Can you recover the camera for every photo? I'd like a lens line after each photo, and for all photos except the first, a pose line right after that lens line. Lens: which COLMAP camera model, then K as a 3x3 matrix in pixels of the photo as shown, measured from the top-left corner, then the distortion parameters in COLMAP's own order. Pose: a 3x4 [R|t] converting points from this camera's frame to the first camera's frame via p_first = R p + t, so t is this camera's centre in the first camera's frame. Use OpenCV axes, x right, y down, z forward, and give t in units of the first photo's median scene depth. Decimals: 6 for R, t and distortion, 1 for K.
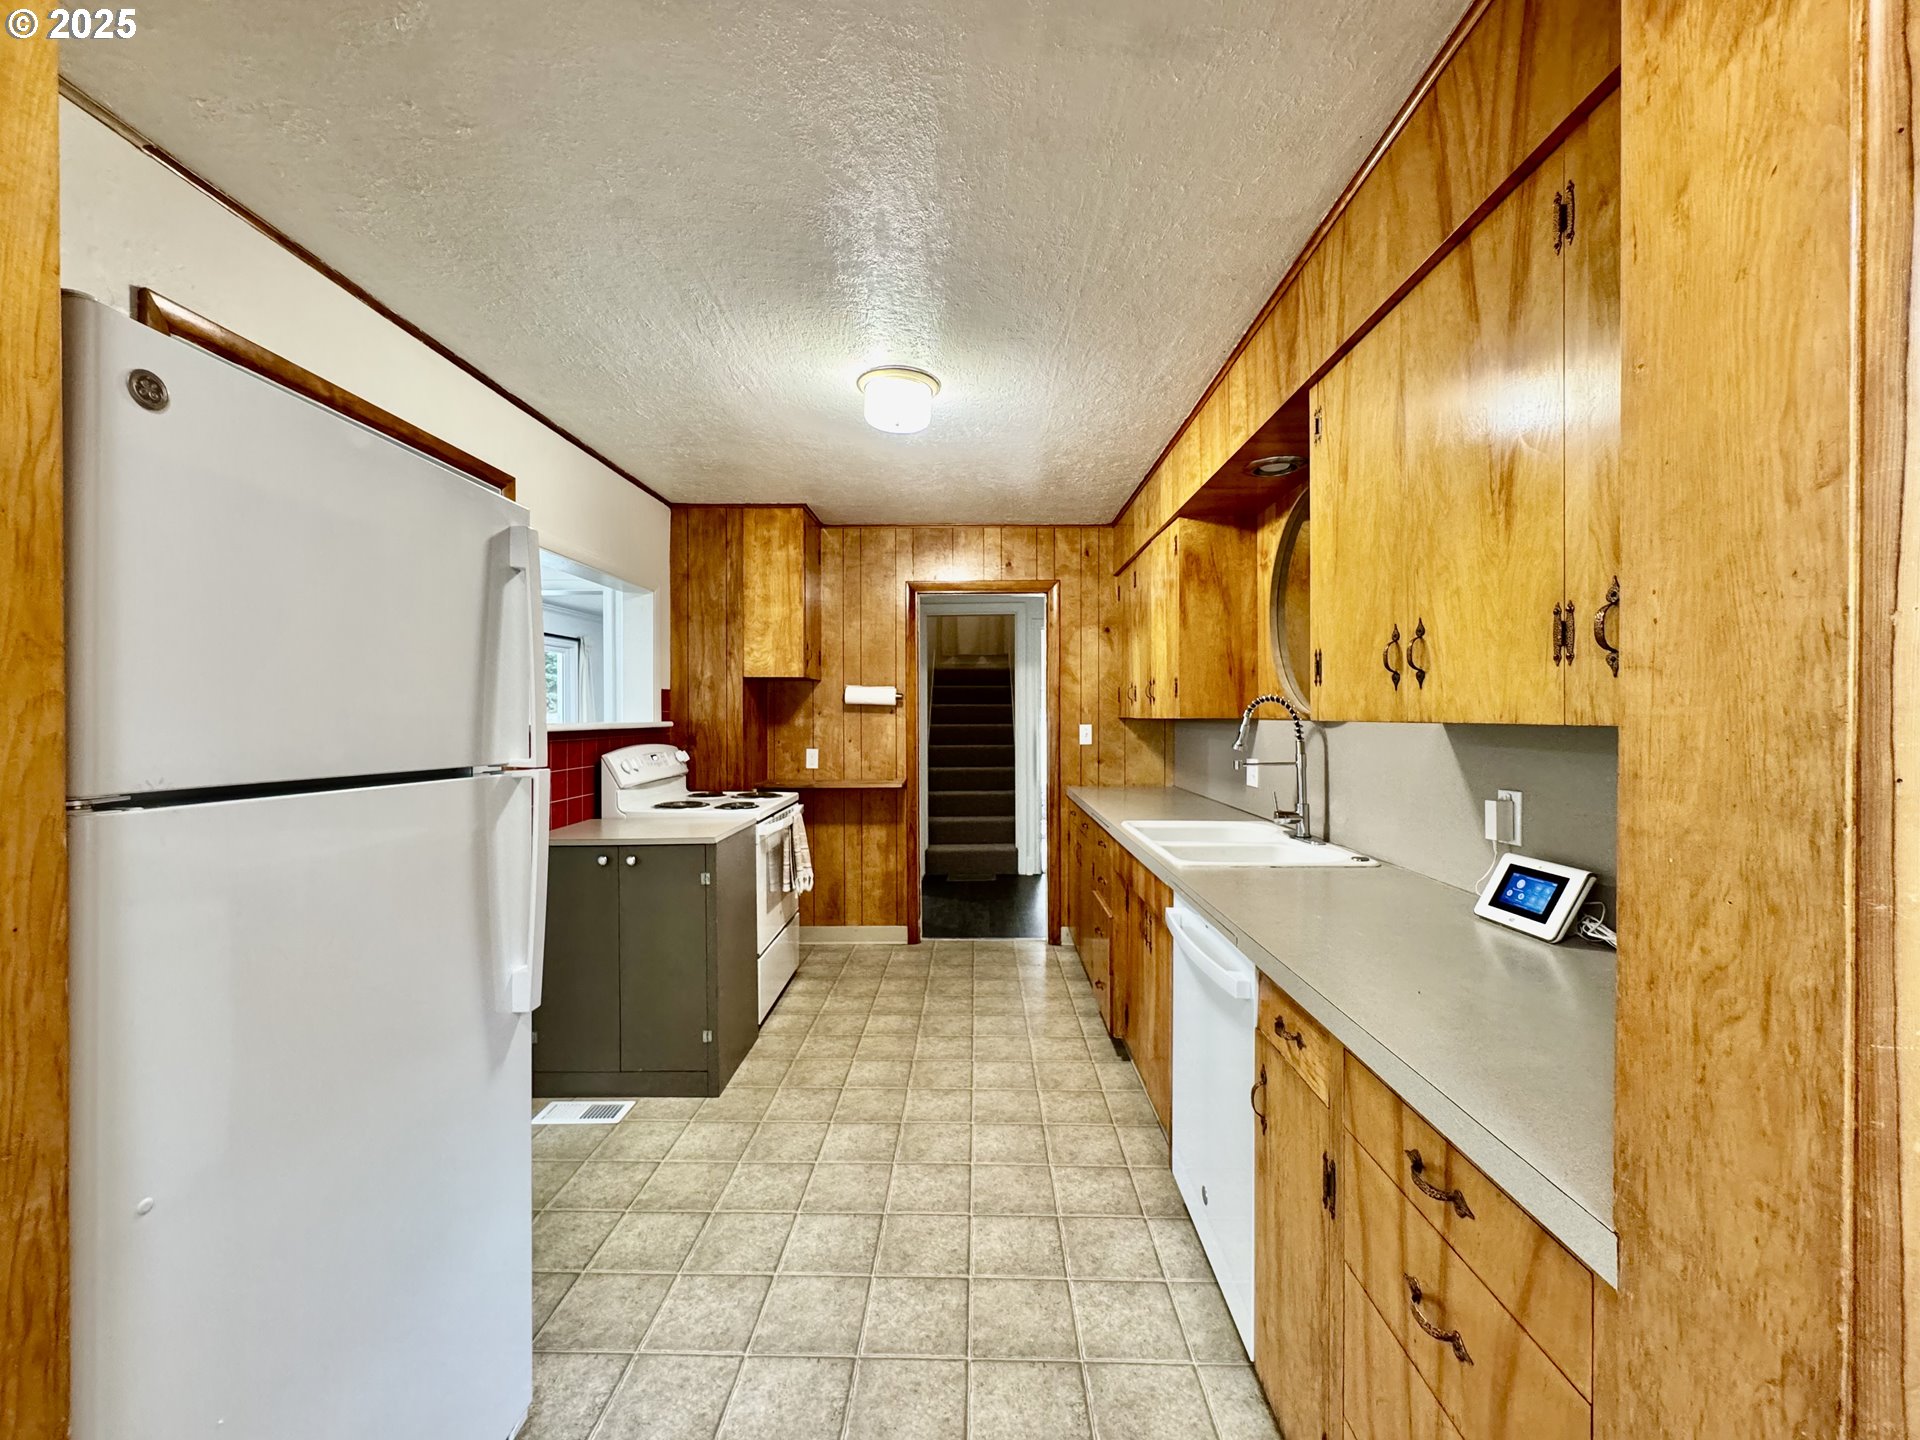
lens RADIAL K [[767.2, 0, 959.7], [0, 767.2, 718.8], [0, 0, 1]] dist [-0.001837, 0.000287]
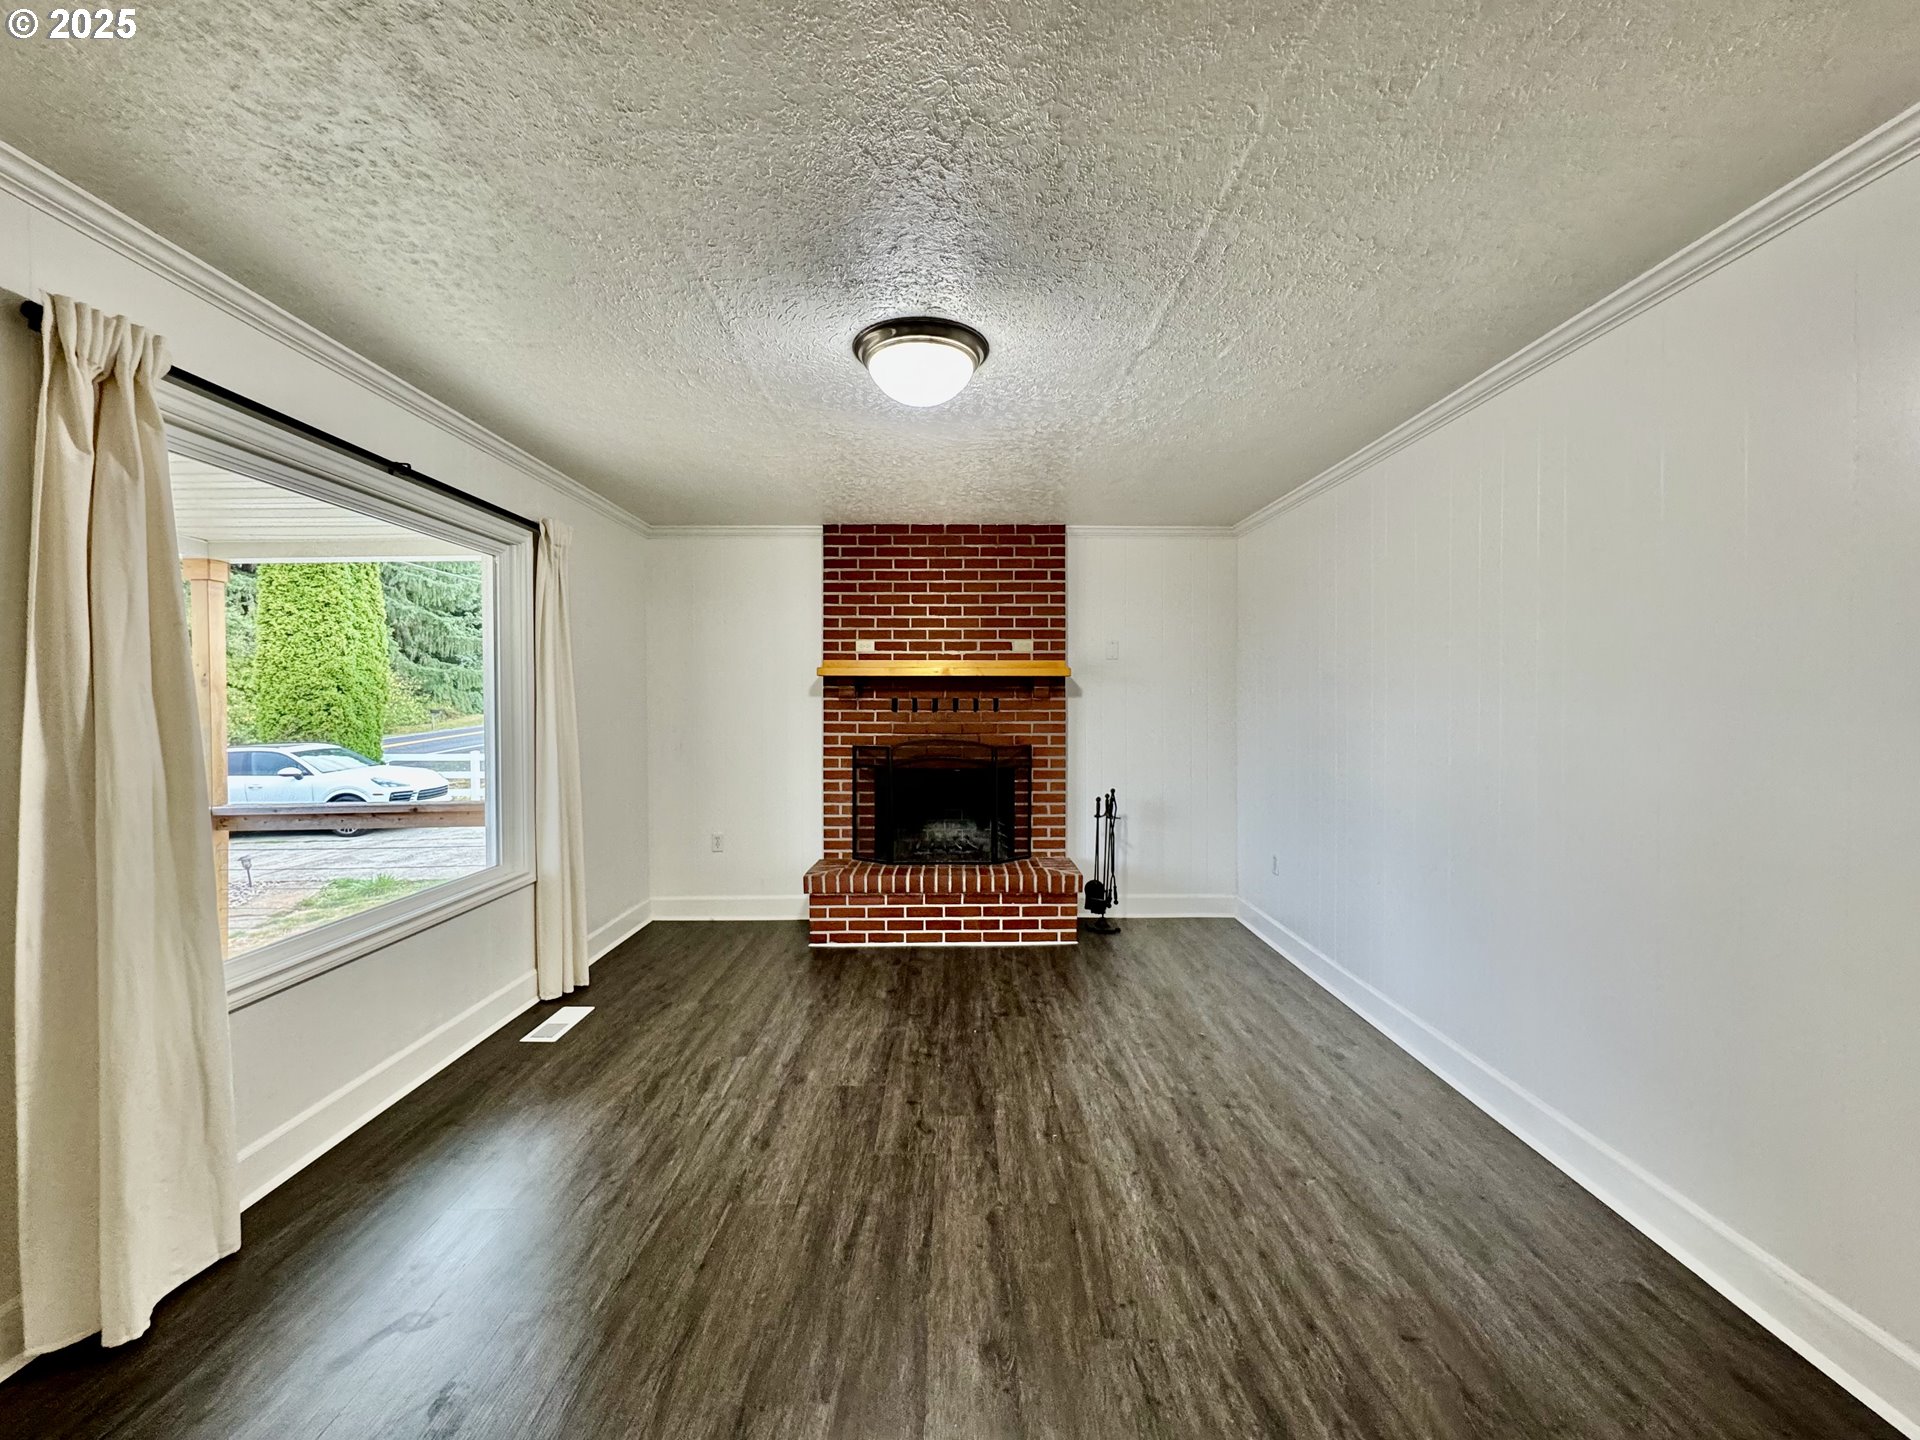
lens RADIAL K [[767.2, 0, 959.7], [0, 767.2, 718.8], [0, 0, 1]] dist [-0.001837, 0.000287]
pose [[0.999417, -0.003656, 0.033956, -0.280493], [0.003227, 0.999914, 0.012702, -0.002042], [-0.033999, -0.012585, 0.999343, 0.574389]]
